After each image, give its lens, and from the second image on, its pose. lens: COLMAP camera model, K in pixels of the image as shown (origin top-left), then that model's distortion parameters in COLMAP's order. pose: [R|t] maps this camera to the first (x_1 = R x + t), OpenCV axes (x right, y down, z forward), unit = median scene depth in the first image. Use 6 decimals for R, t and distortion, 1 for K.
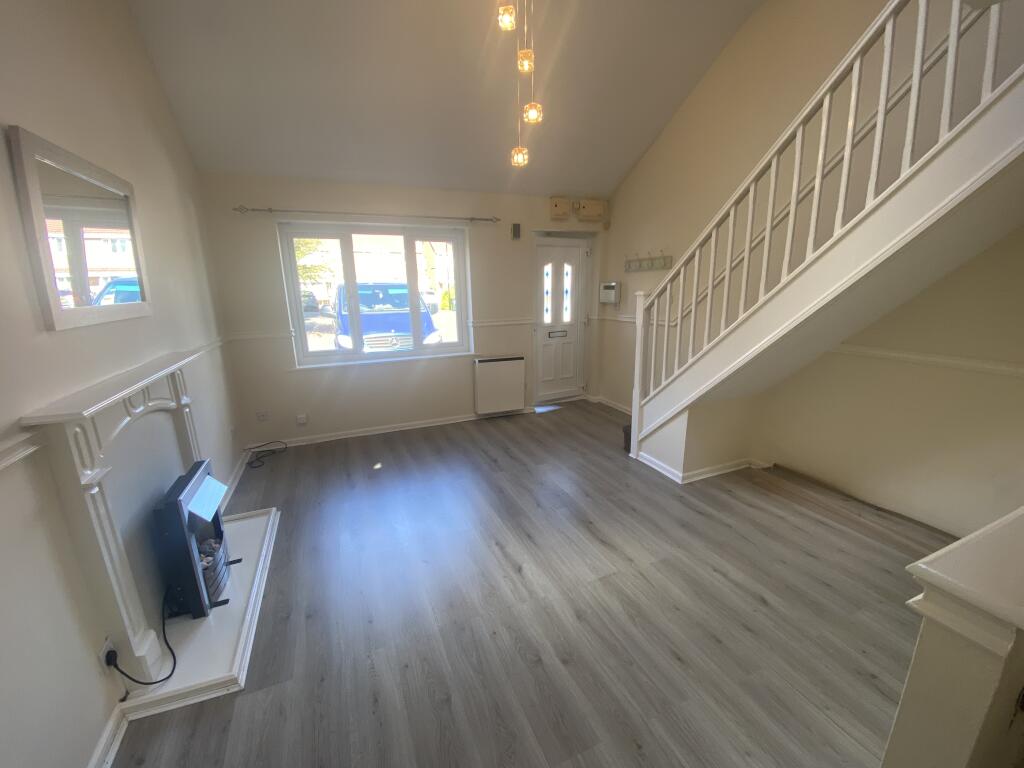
lens RADIAL K [[417.1, 0, 514.8], [0, 417.1, 383.7], [0, 0, 1]] dist [0.053203, -0.039404]
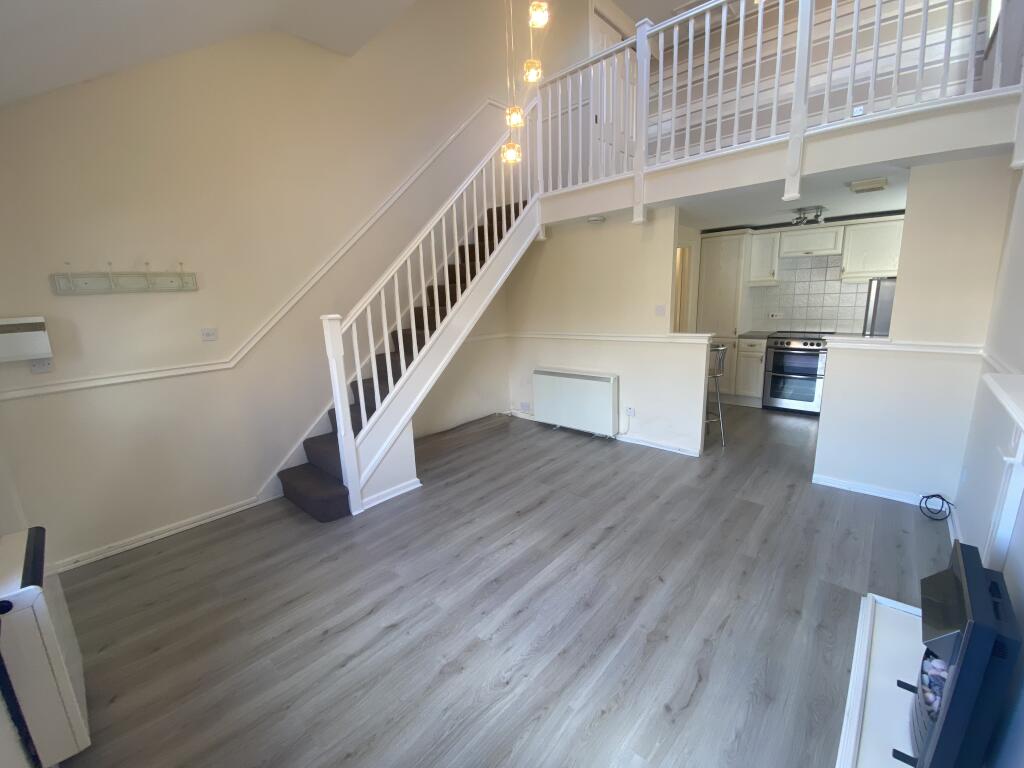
lens RADIAL K [[418.5, 0, 504.7], [0, 418.5, 384.6], [0, 0, 1]] dist [0.015580, -0.018165]
pose [[-0.410419, -0.154766, 0.898668, -0.571717], [0.258115, 0.925474, 0.277263, -0.226352], [-0.874604, 0.345754, -0.339885, 0.996362]]
